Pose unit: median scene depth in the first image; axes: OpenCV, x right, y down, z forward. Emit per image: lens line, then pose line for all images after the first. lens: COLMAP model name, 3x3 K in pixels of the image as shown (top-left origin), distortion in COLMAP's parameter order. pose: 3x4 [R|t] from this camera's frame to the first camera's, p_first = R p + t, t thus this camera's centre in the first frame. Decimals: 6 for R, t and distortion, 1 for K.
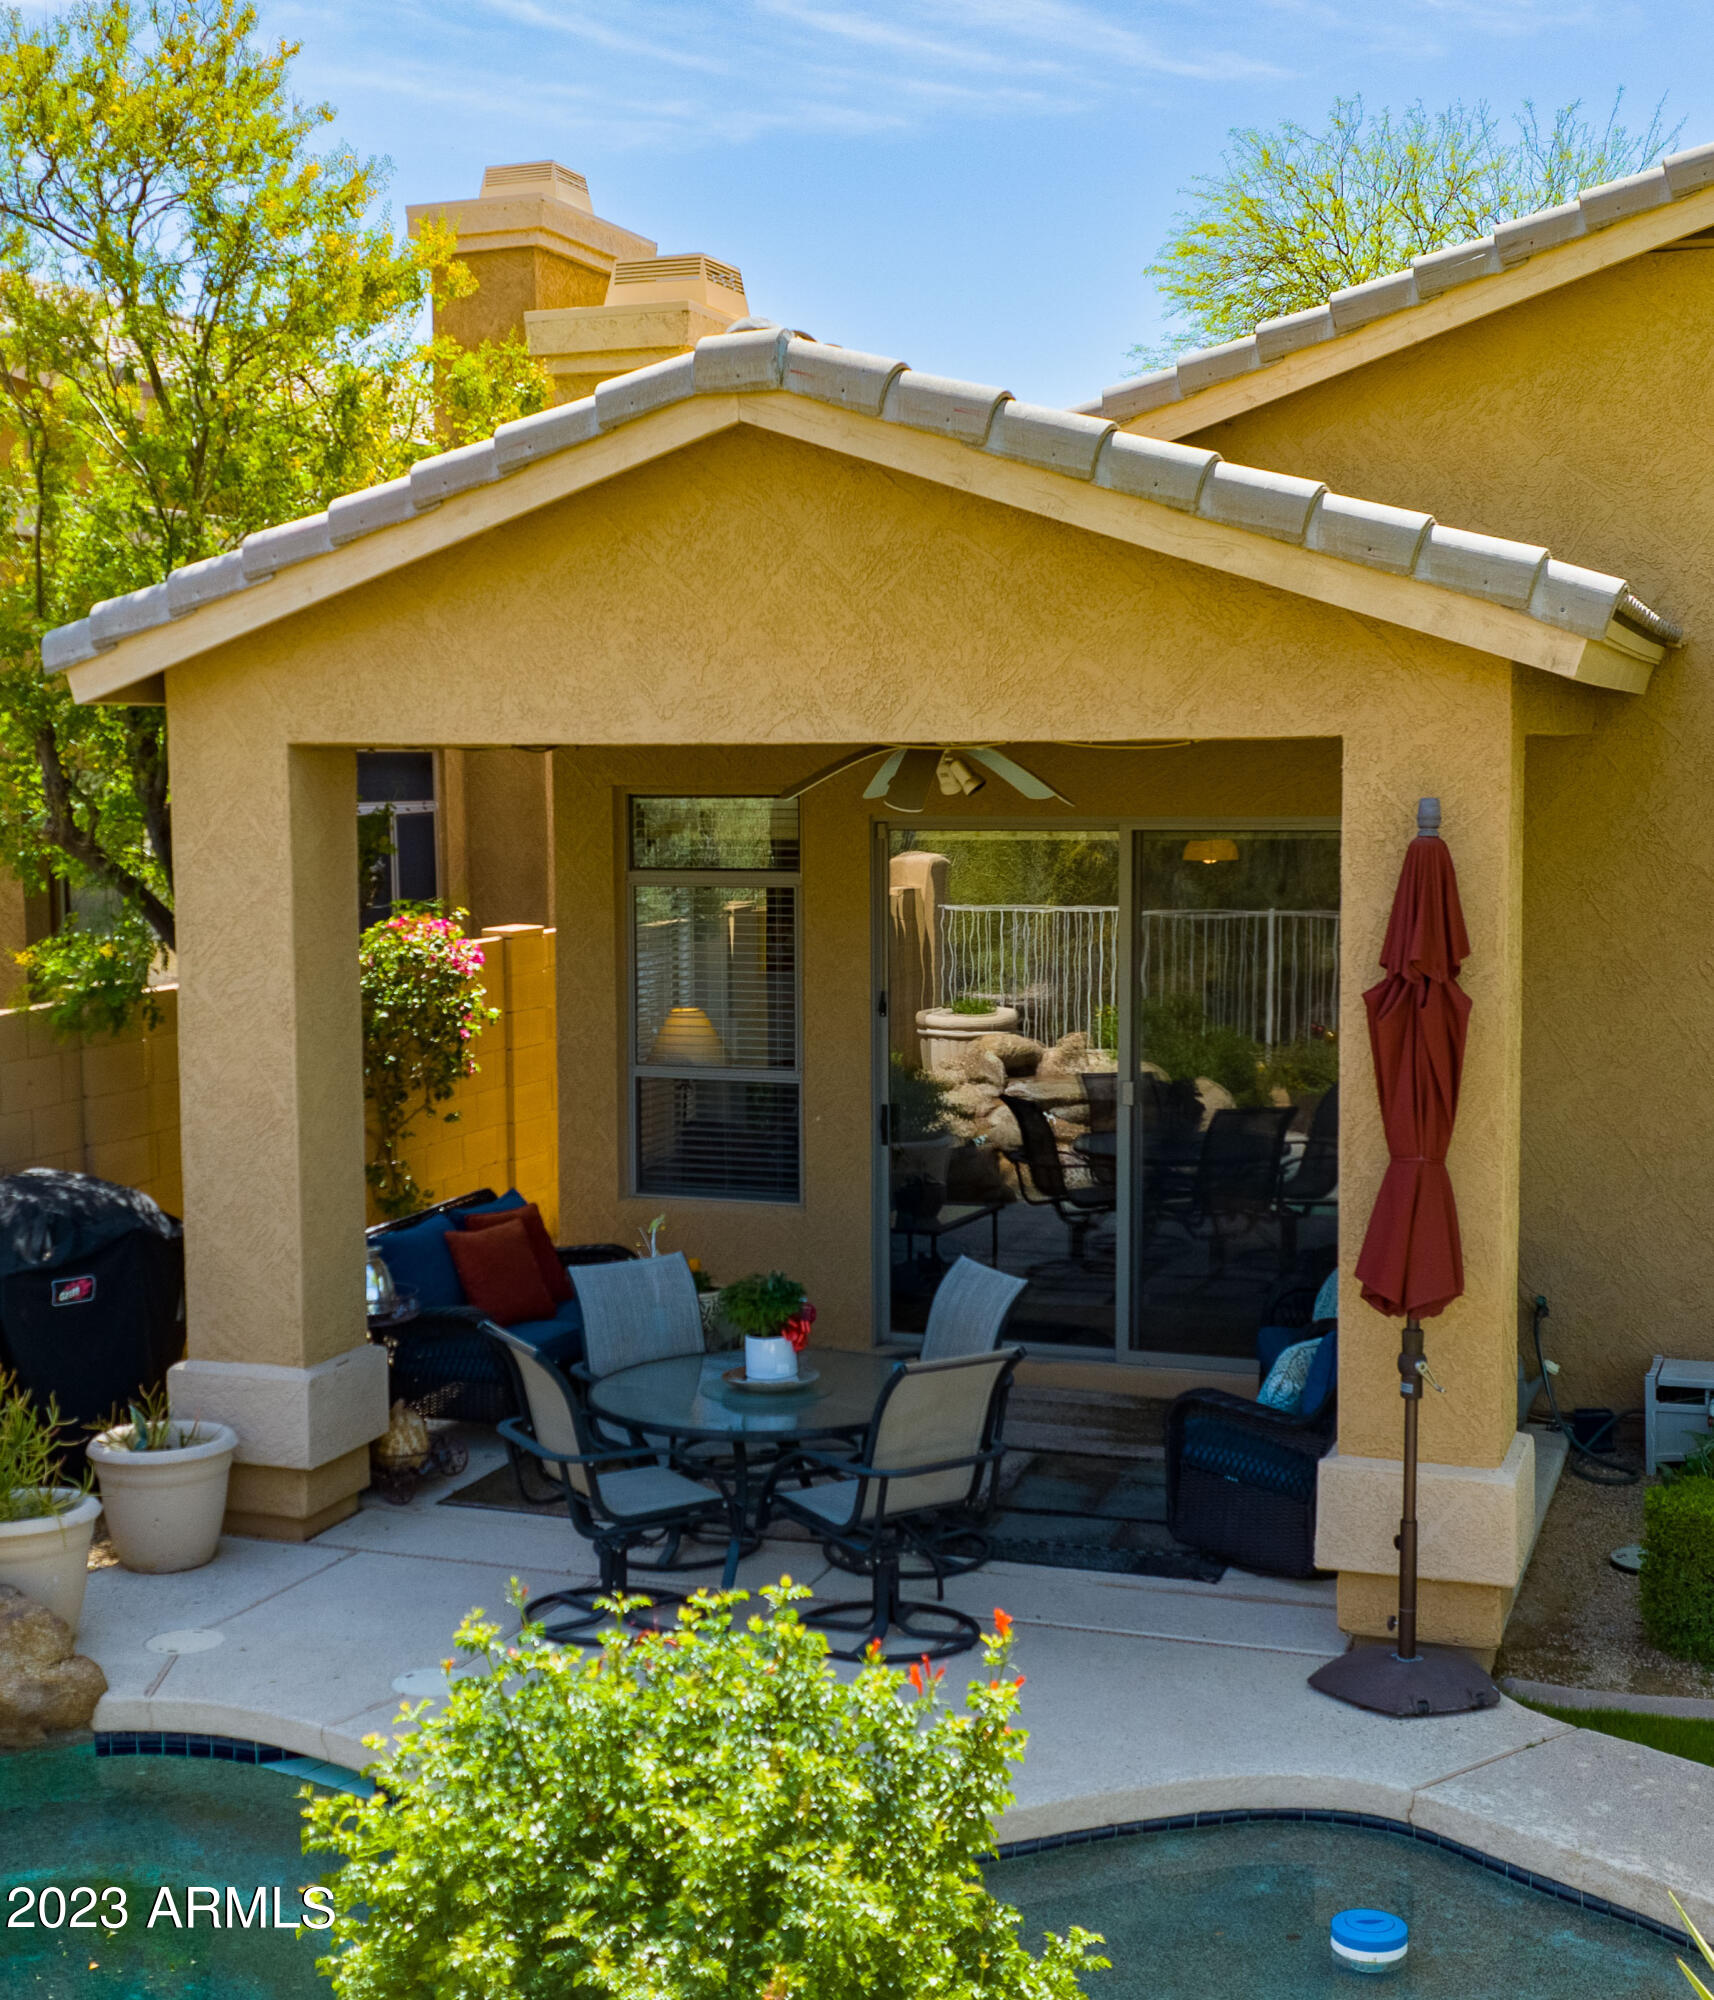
lens RADIAL K [[2418.3, 0, 853.7], [0, 2418.3, 996.8], [0, 0, 1]] dist [-0.018882, 0.000000]
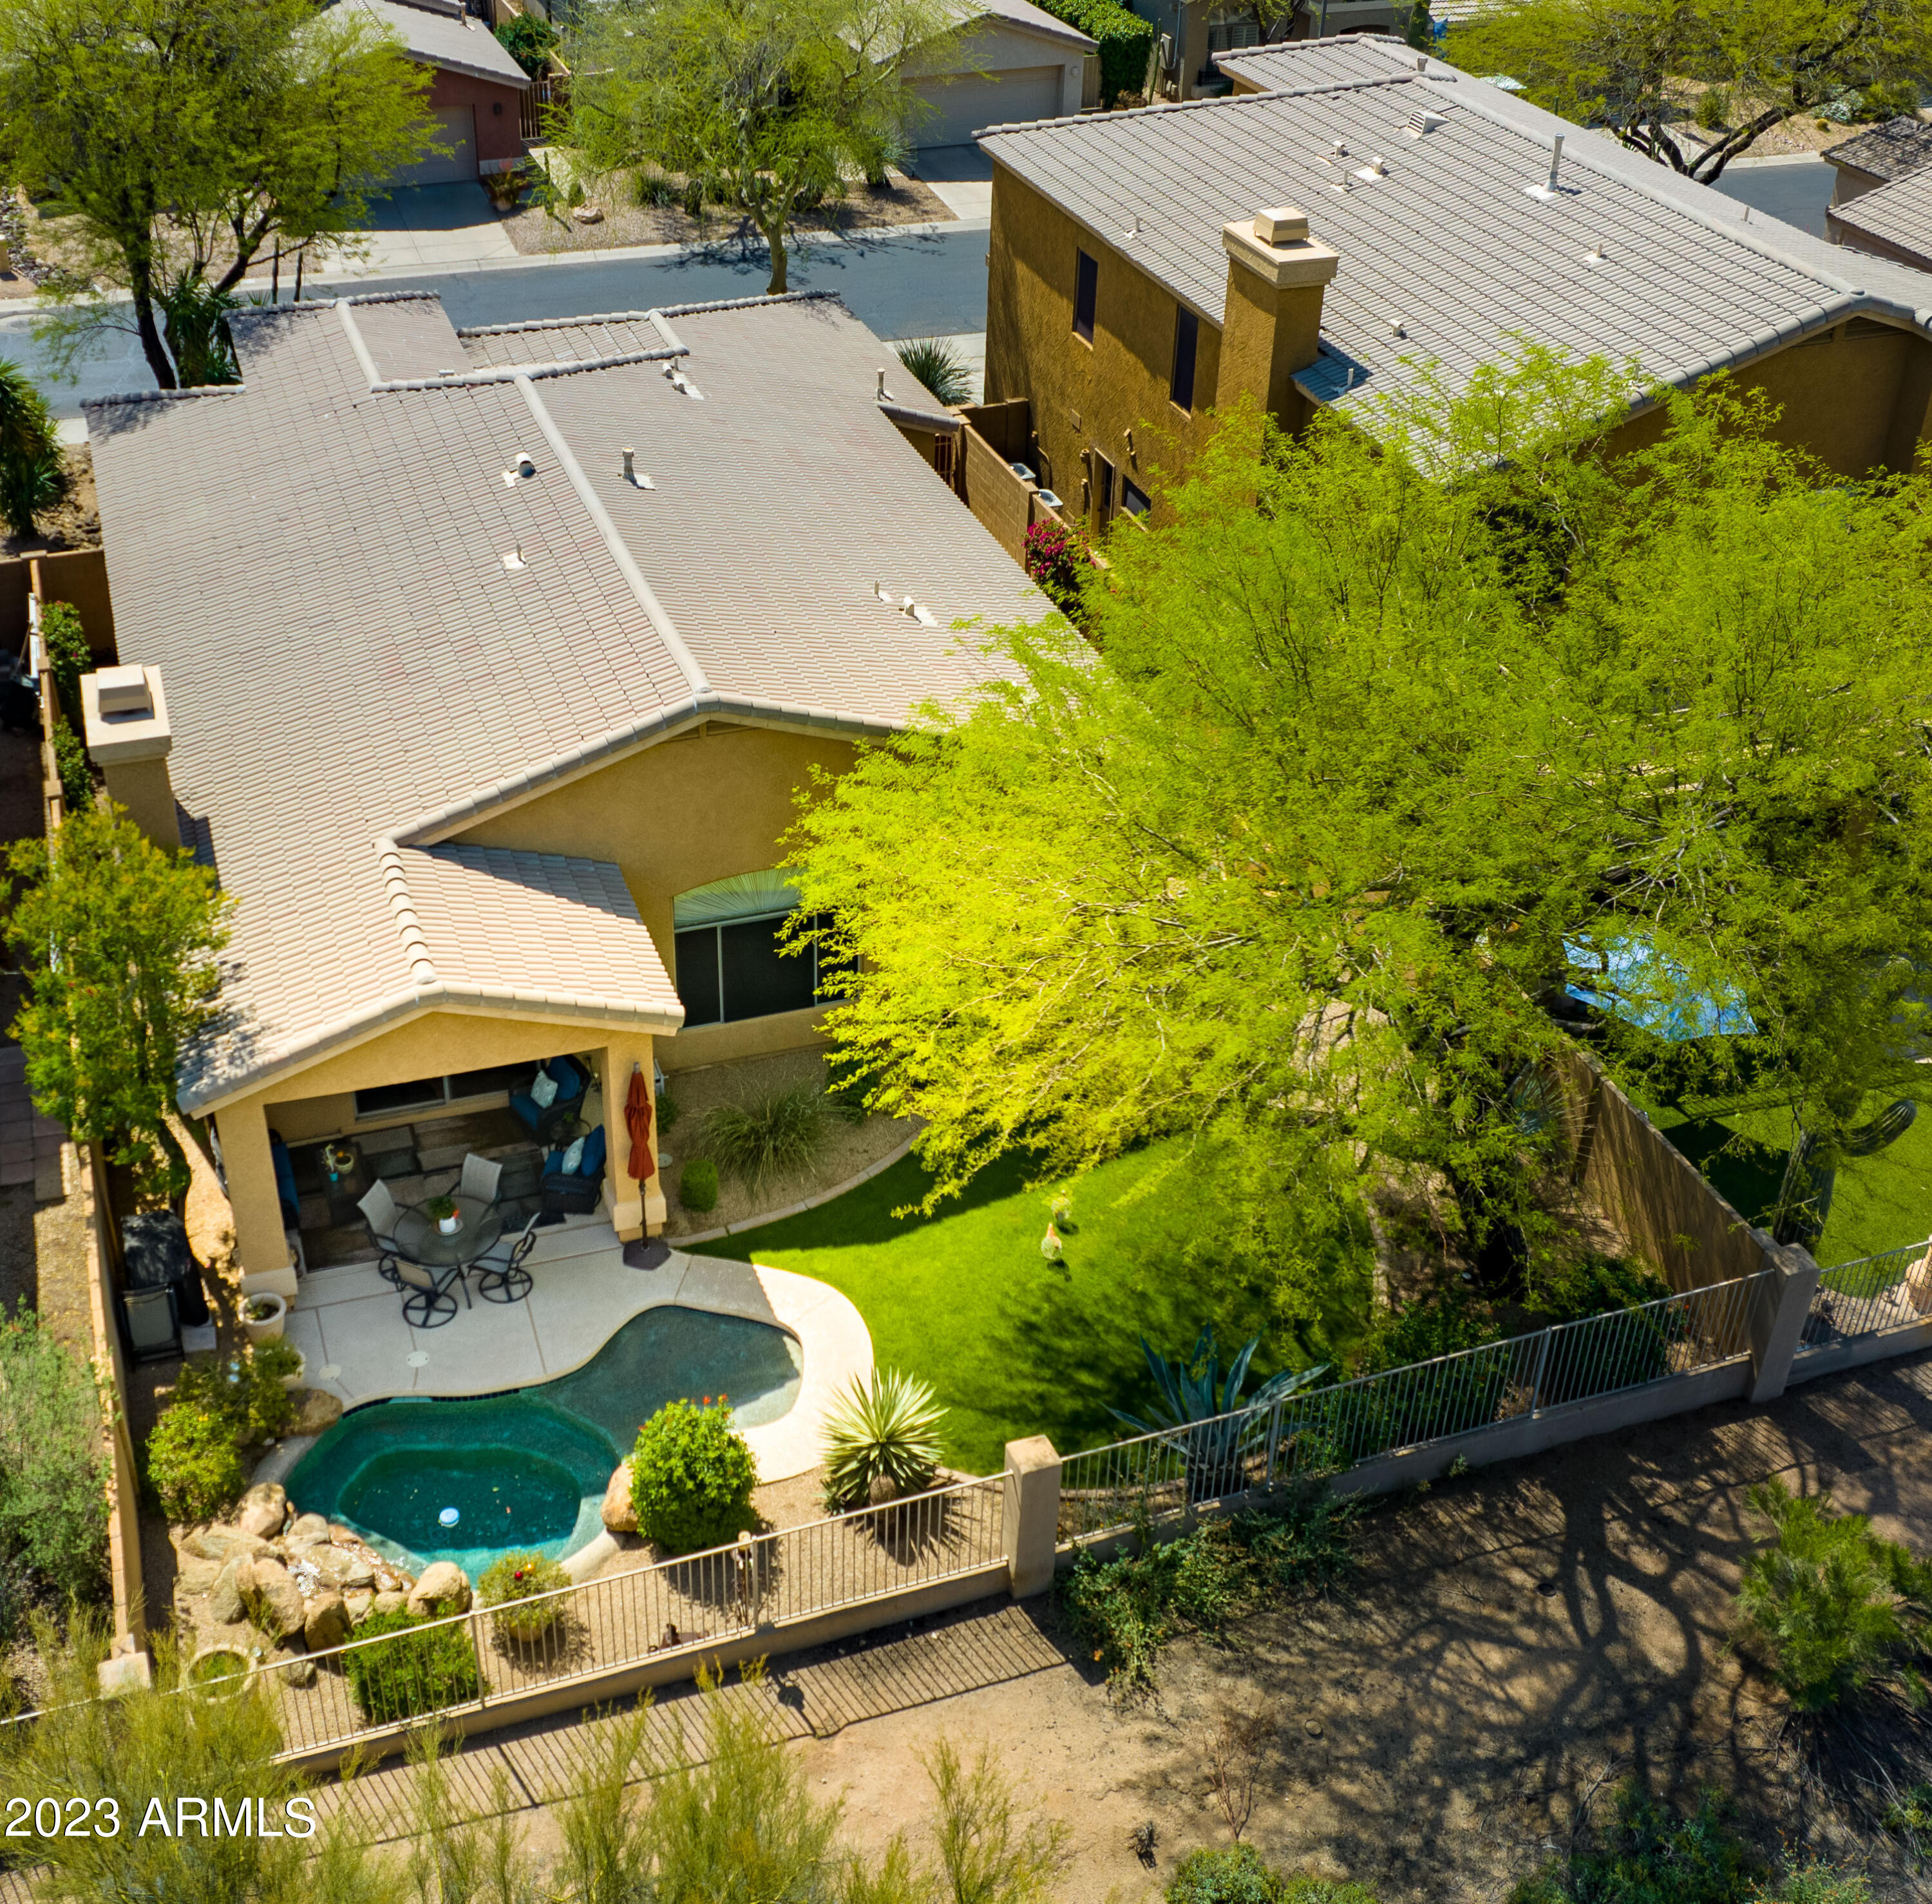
lens RADIAL K [[2425.0, 0, 964.8], [0, 2425.0, 951.5], [0, 0, 1]] dist [0.009668, 0.000000]
pose [[0.774696, -0.317312, 0.546955, -1.407502], [0.032629, 0.883885, 0.466564, -2.022907], [-0.631492, -0.343598, 0.695096, -1.960957]]
